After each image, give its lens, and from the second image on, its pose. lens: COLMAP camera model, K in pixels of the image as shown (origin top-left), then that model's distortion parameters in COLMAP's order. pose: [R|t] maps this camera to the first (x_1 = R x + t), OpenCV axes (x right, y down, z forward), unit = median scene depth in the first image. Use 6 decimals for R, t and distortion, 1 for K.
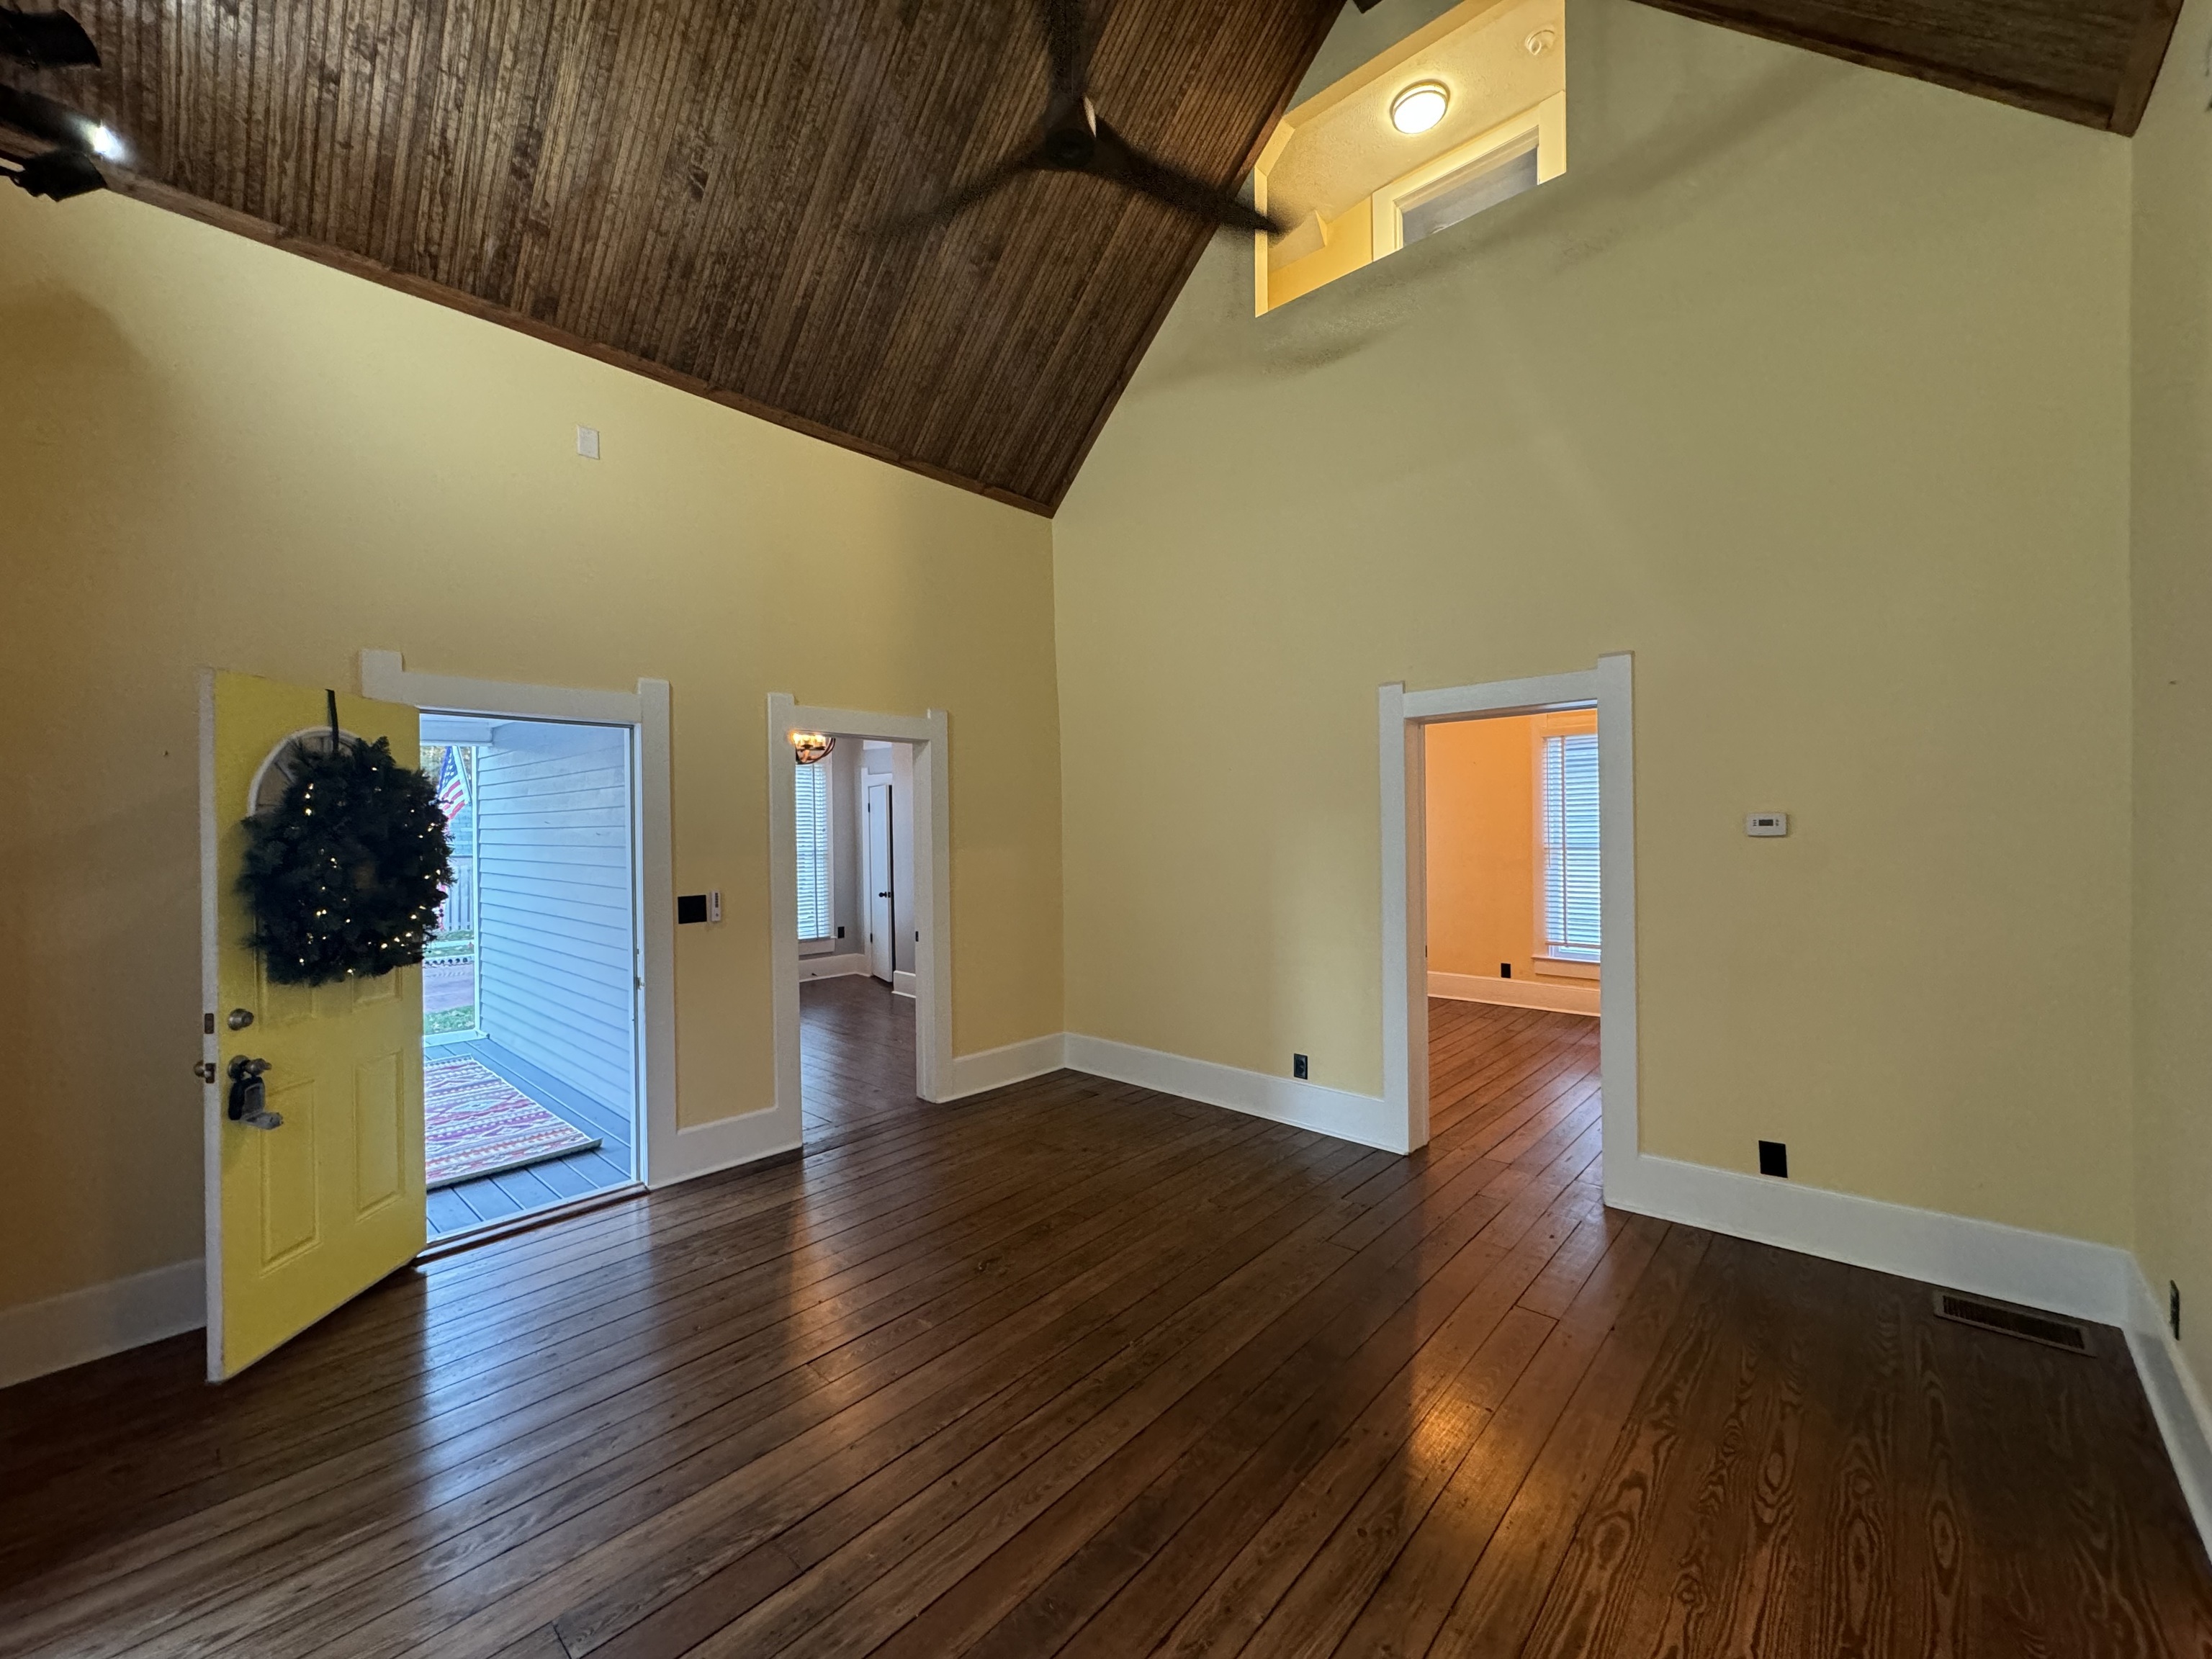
lens RADIAL K [[874.9, 0, 1103.6], [0, 874.9, 832.2], [0, 0, 1]] dist [0.000179, -0.000005]
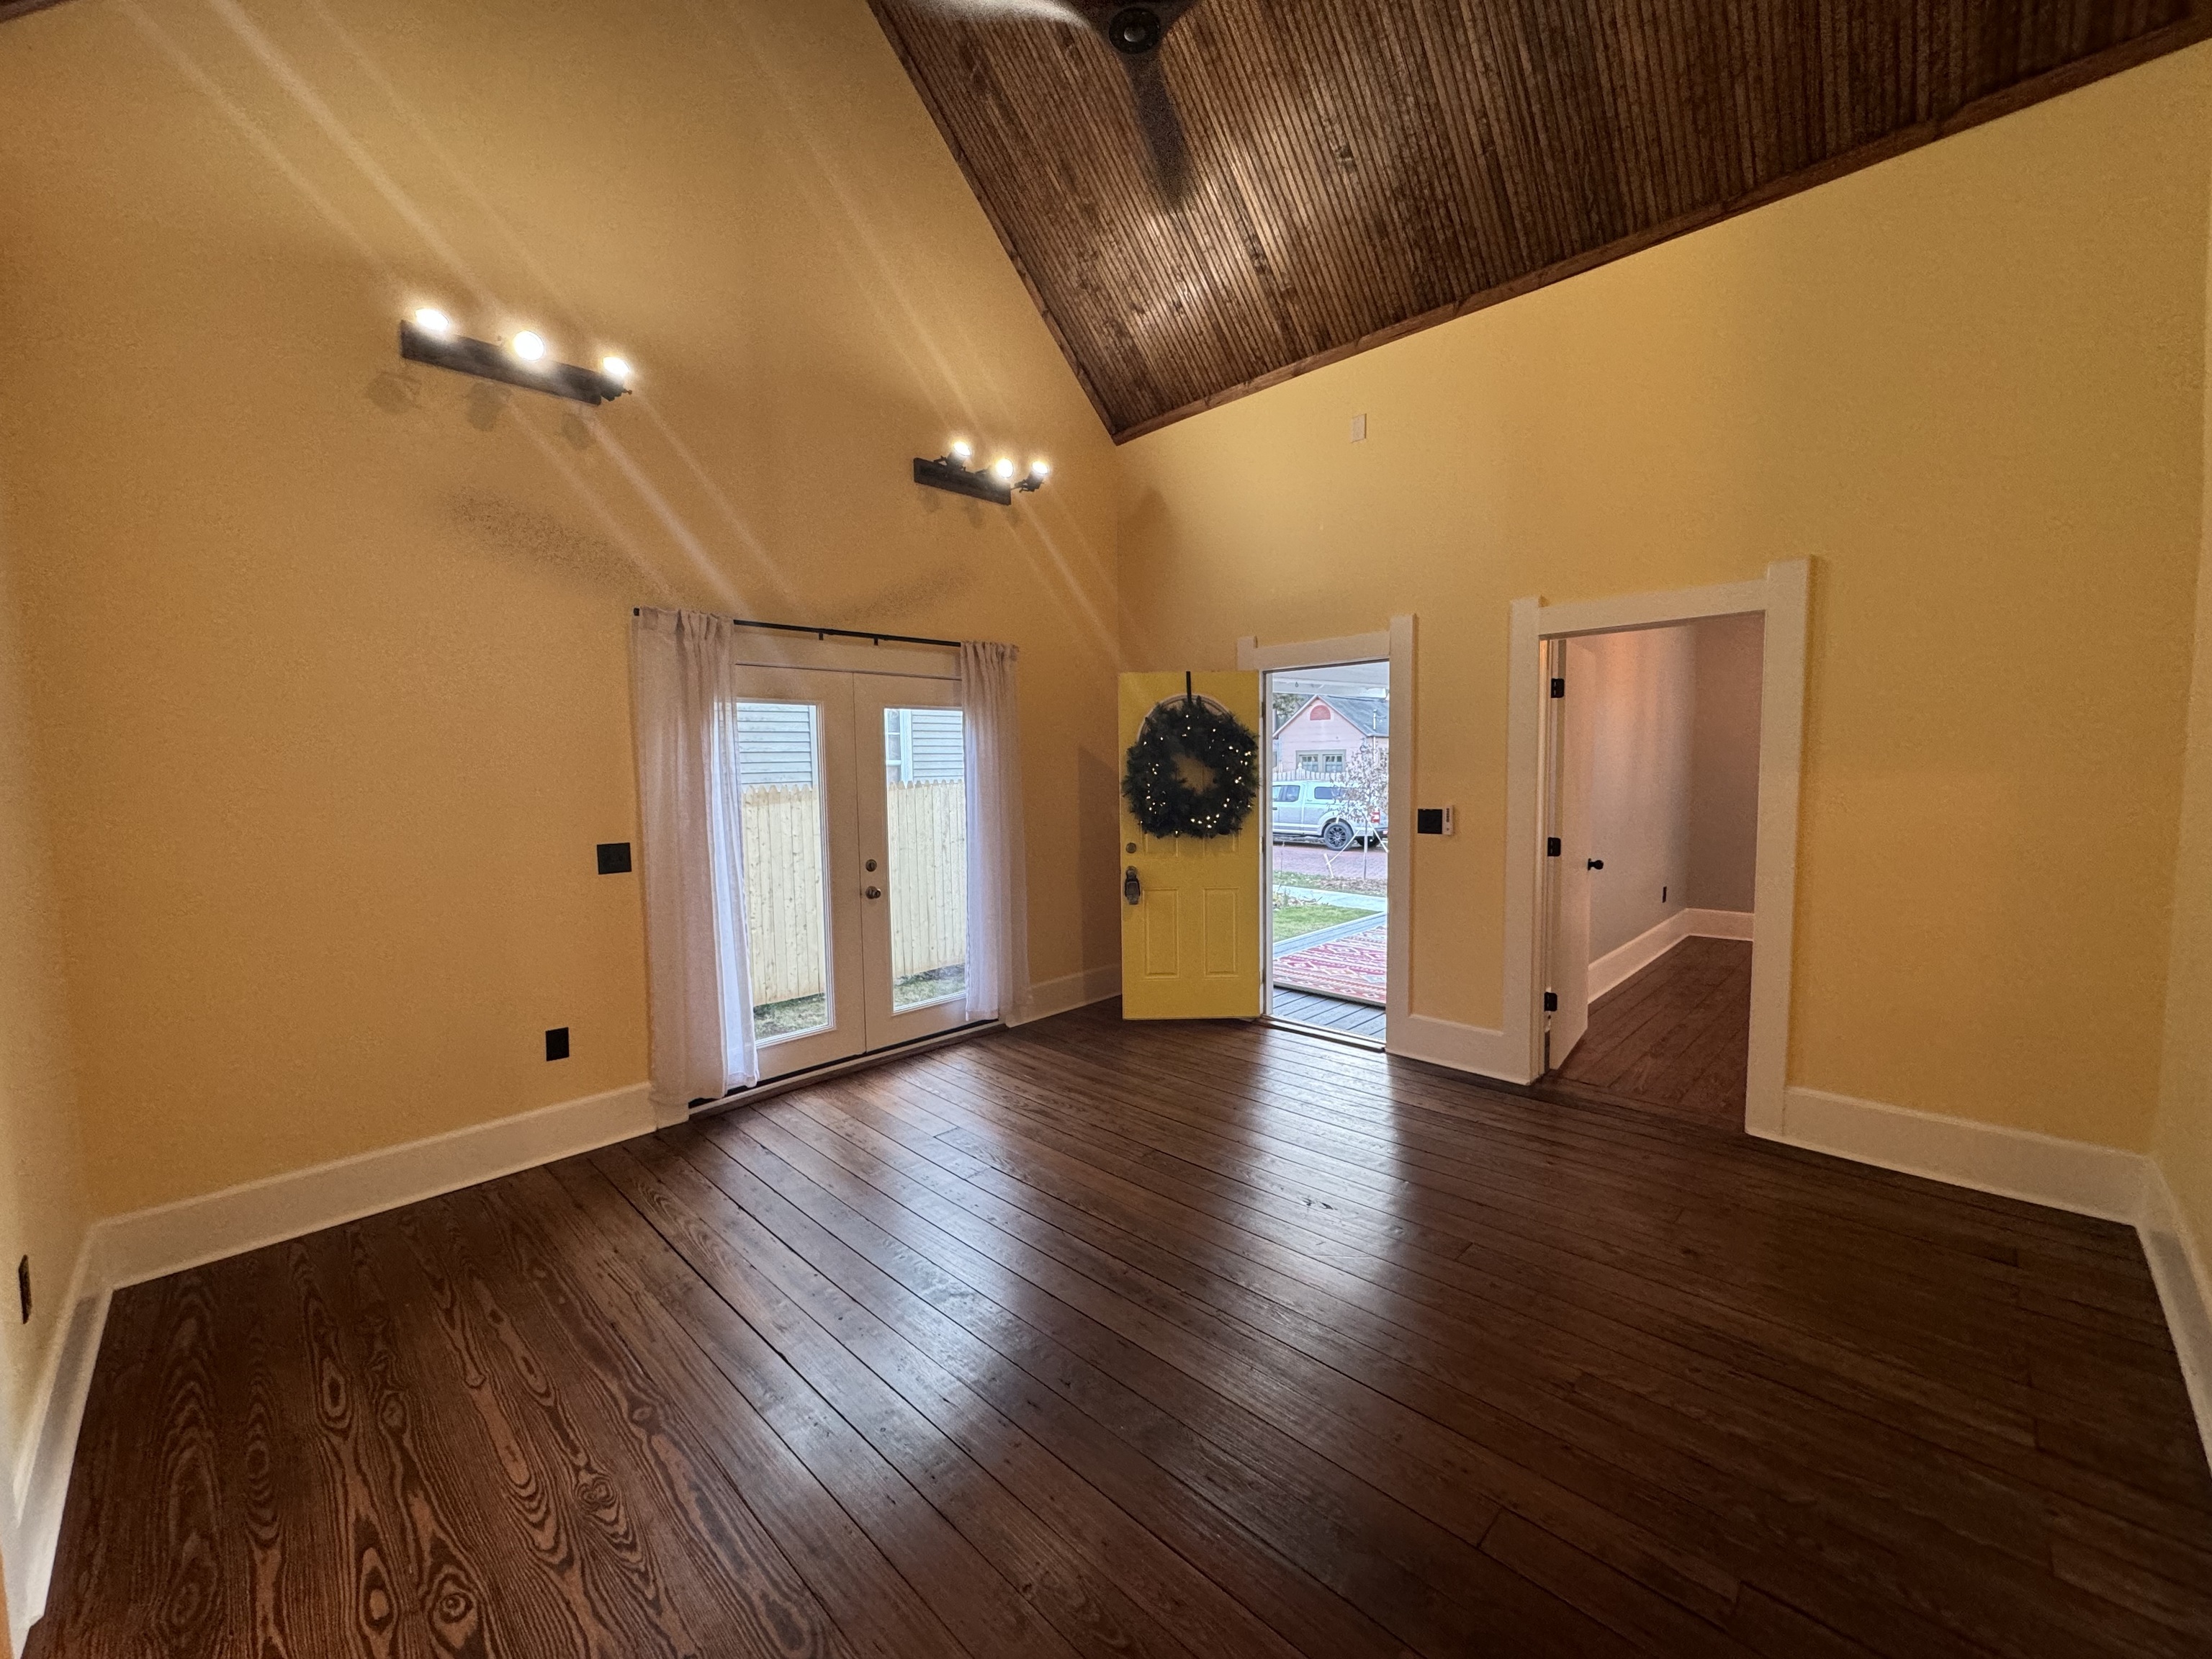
lens RADIAL K [[874.9, 0, 1103.6], [0, 874.9, 832.2], [0, 0, 1]] dist [0.000179, -0.000005]
pose [[-0.036749, 0.091224, -0.995152, 0.717485], [0.014264, 0.995771, 0.090754, -0.003628], [0.999223, -0.010860, -0.037894, 0.726168]]
